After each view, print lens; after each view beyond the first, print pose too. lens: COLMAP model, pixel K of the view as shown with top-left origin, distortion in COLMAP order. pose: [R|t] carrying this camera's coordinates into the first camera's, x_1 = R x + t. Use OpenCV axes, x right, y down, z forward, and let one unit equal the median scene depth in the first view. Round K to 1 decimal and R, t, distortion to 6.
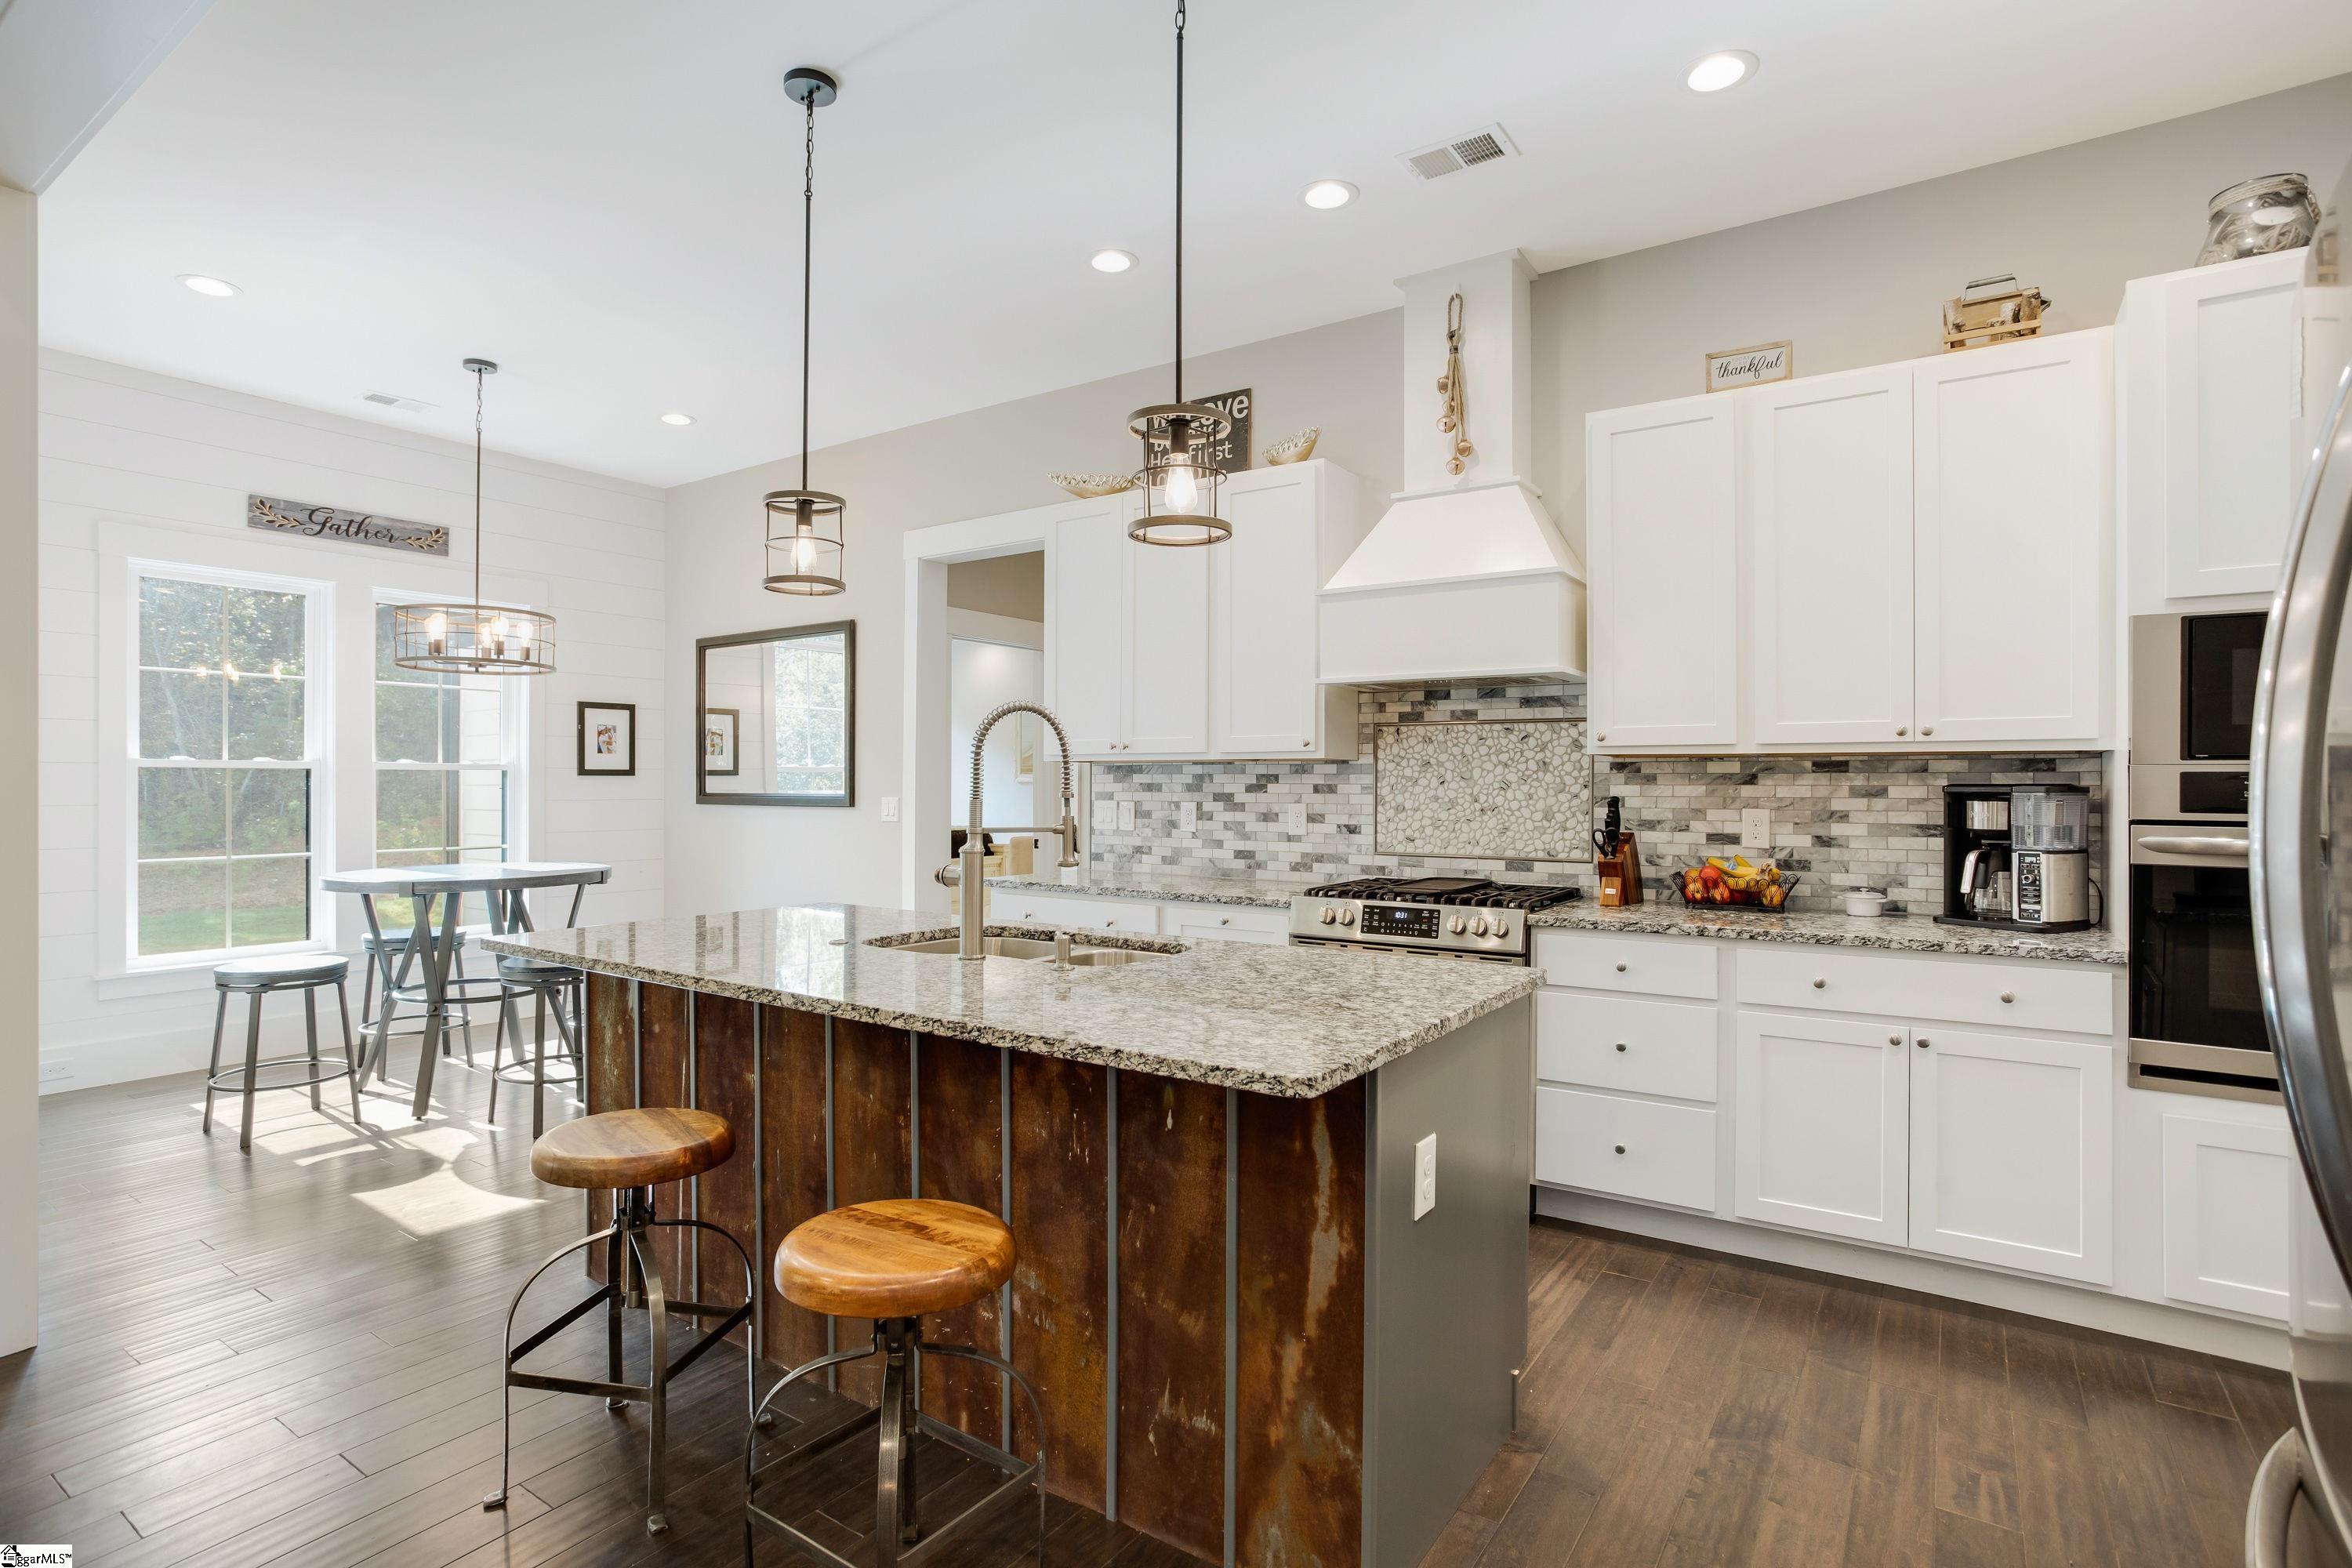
lens RADIAL K [[1161.2, 0, 1188.1], [0, 1161.2, 789.3], [0, 0, 1]] dist [-0.070649, 0.035761]
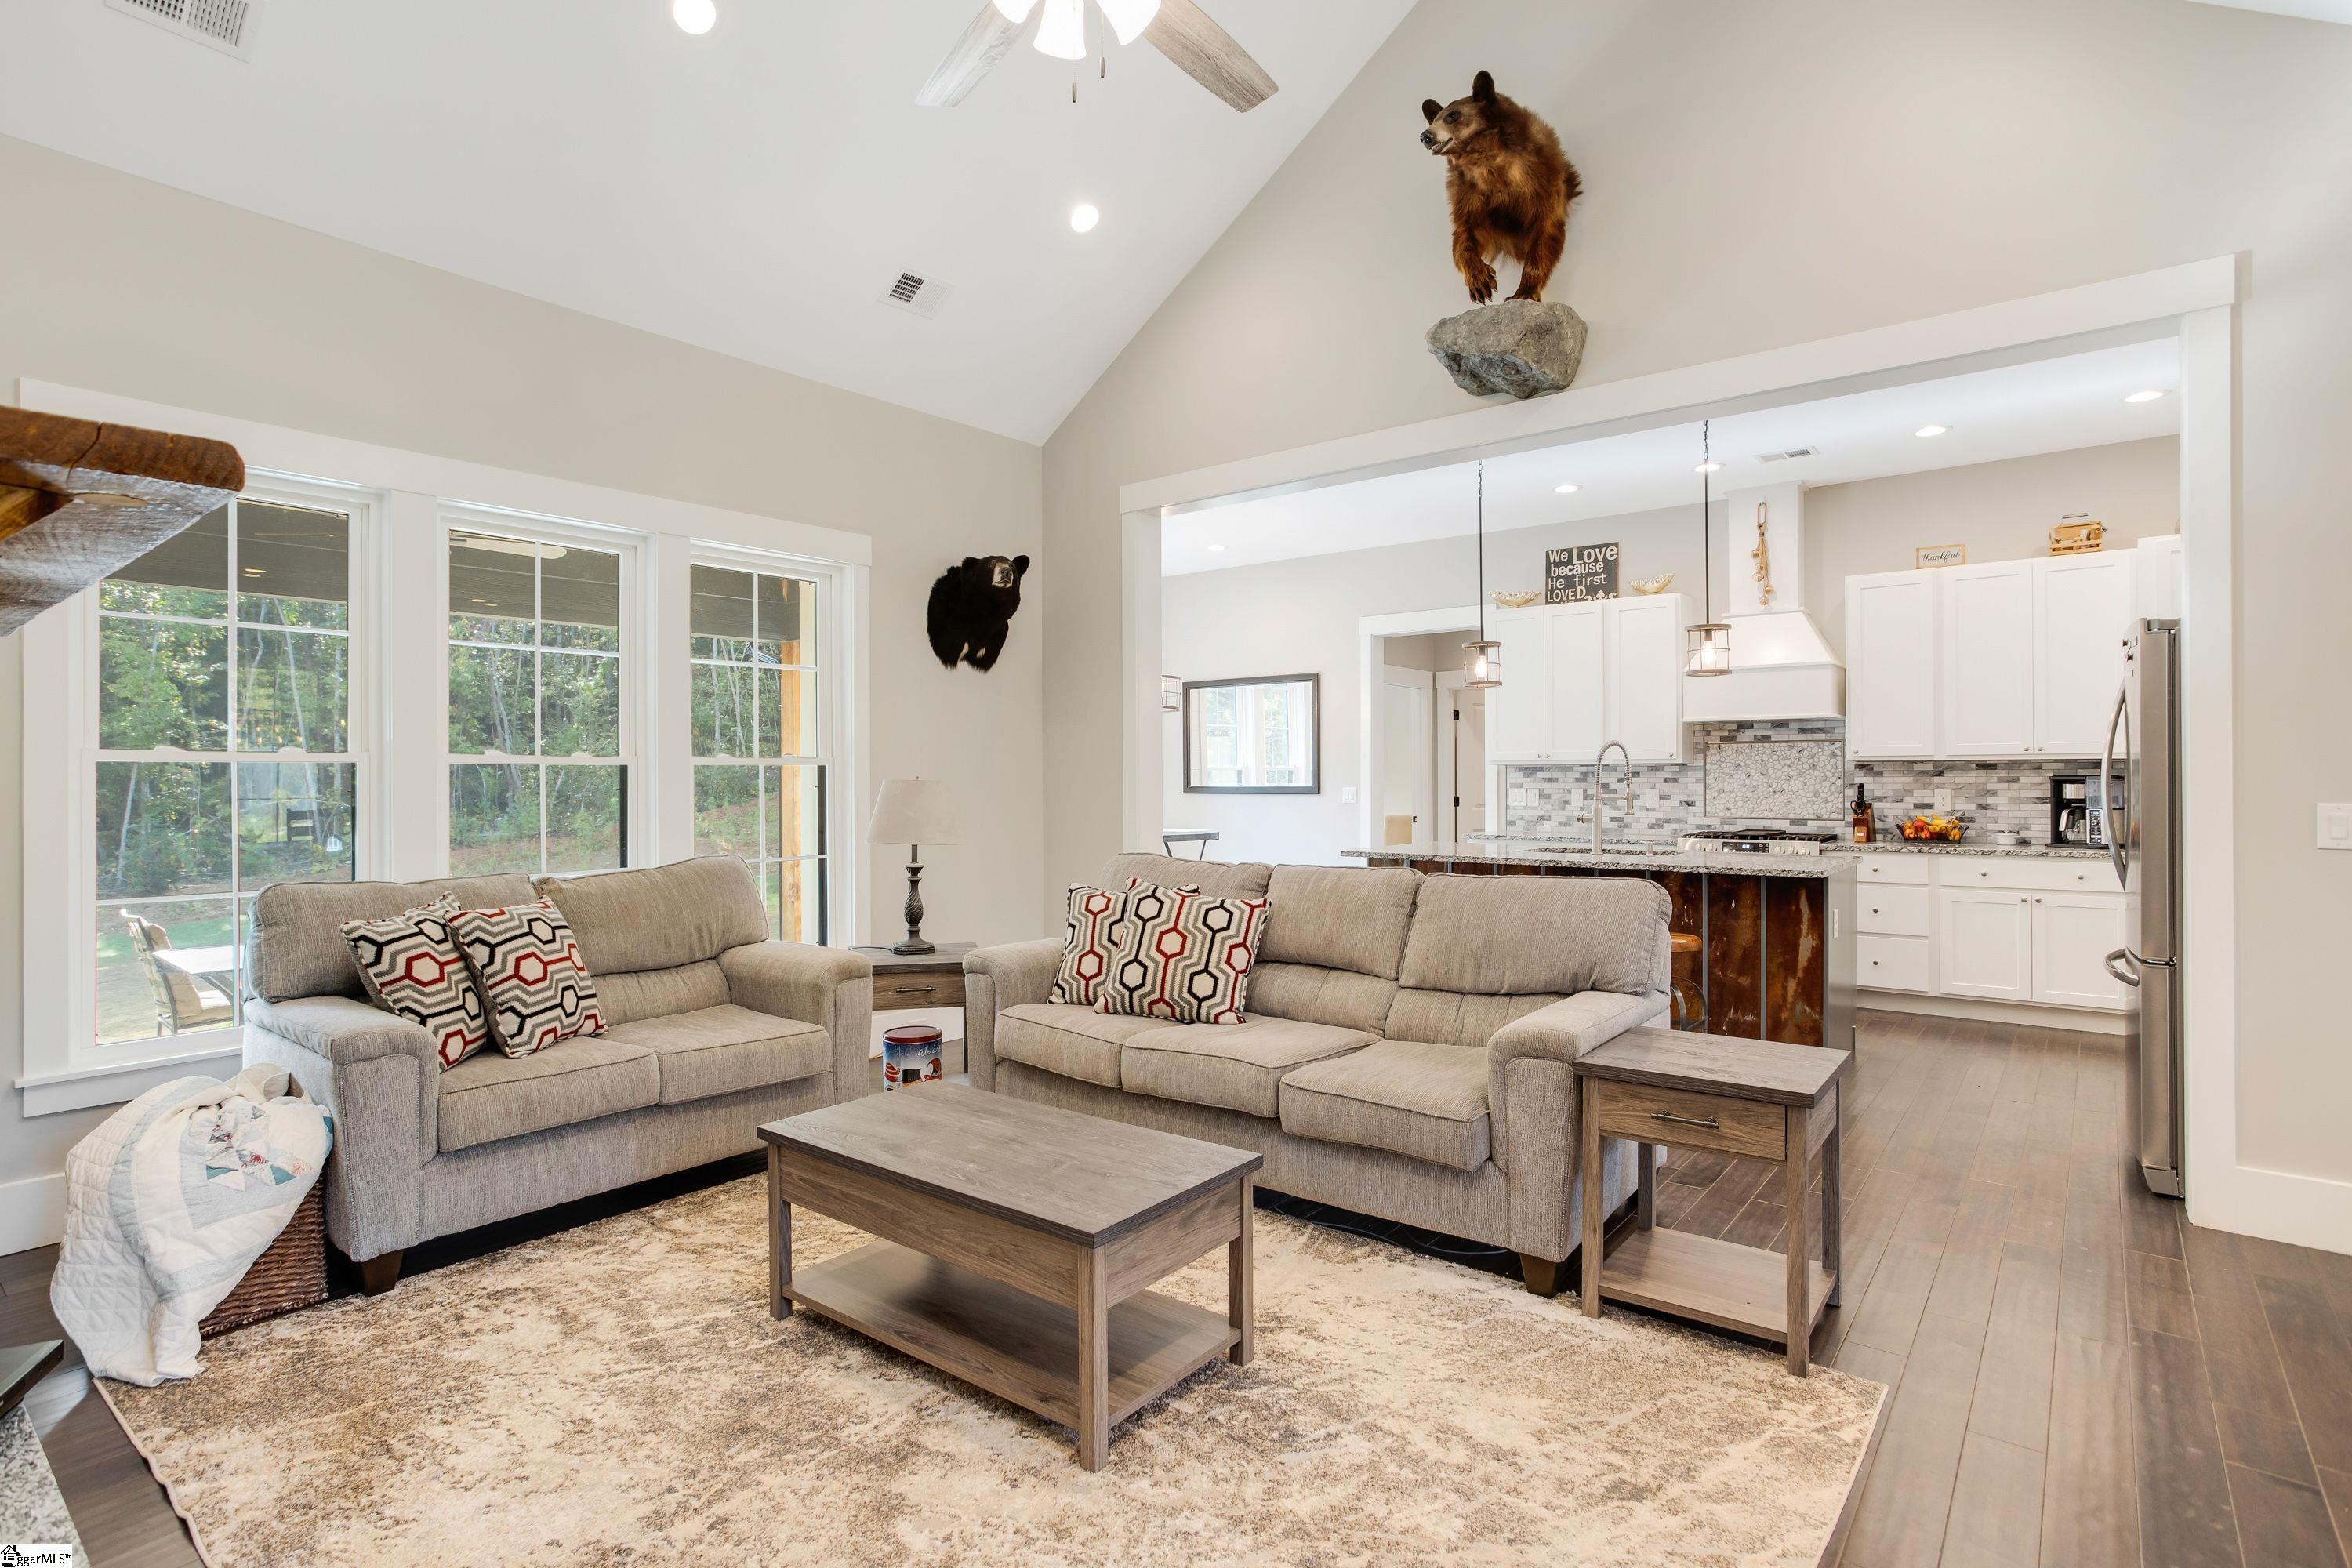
lens RADIAL K [[1169.5, 0, 1171.7], [0, 1169.5, 780.2], [0, 0, 1]] dist [-0.048548, 0.028253]
pose [[0.996072, -0.005489, -0.088371, -0.514706], [0.005168, 0.999979, -0.003861, 0.002423], [0.088390, 0.003389, 0.996080, -0.853504]]
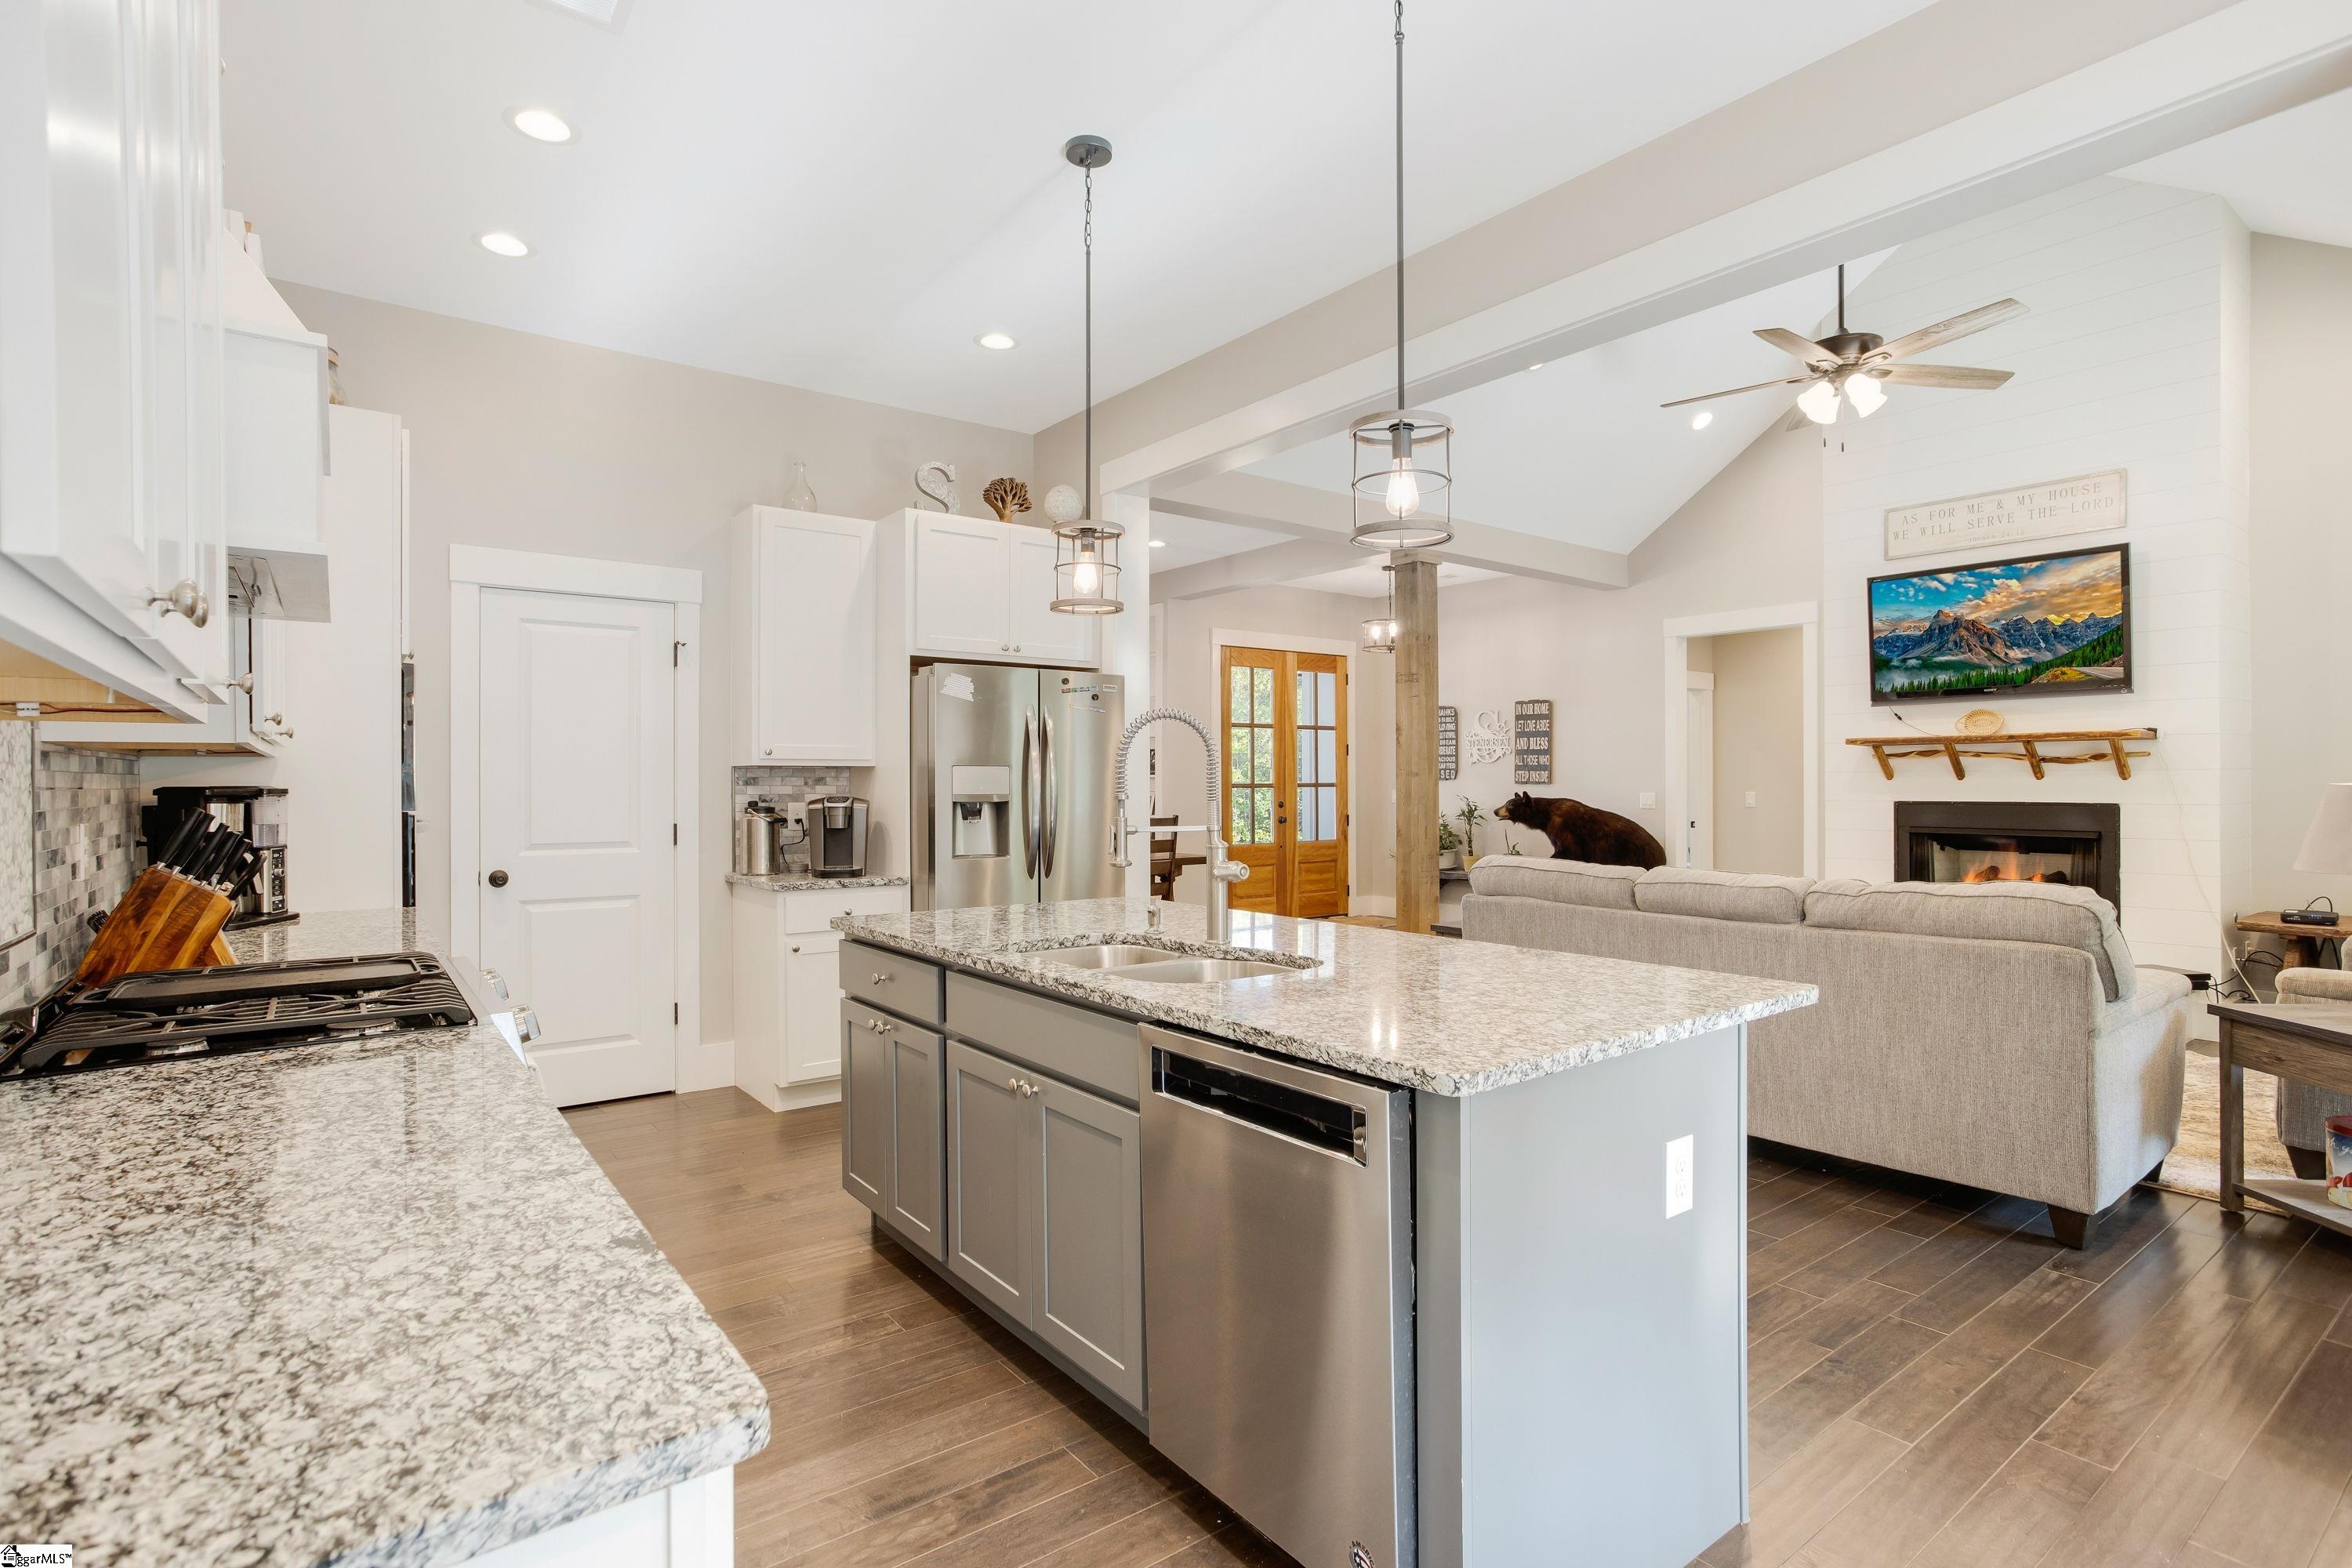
lens RADIAL K [[1144.5, 0, 1159.0], [0, 1144.5, 780.6], [0, 0, 1]] dist [-0.044502, 0.033136]
pose [[-0.942612, 0.000130, 0.333890, -0.317084], [0.001650, 0.999990, 0.004269, -0.010275], [-0.333886, 0.004575, -0.942602, 1.281242]]
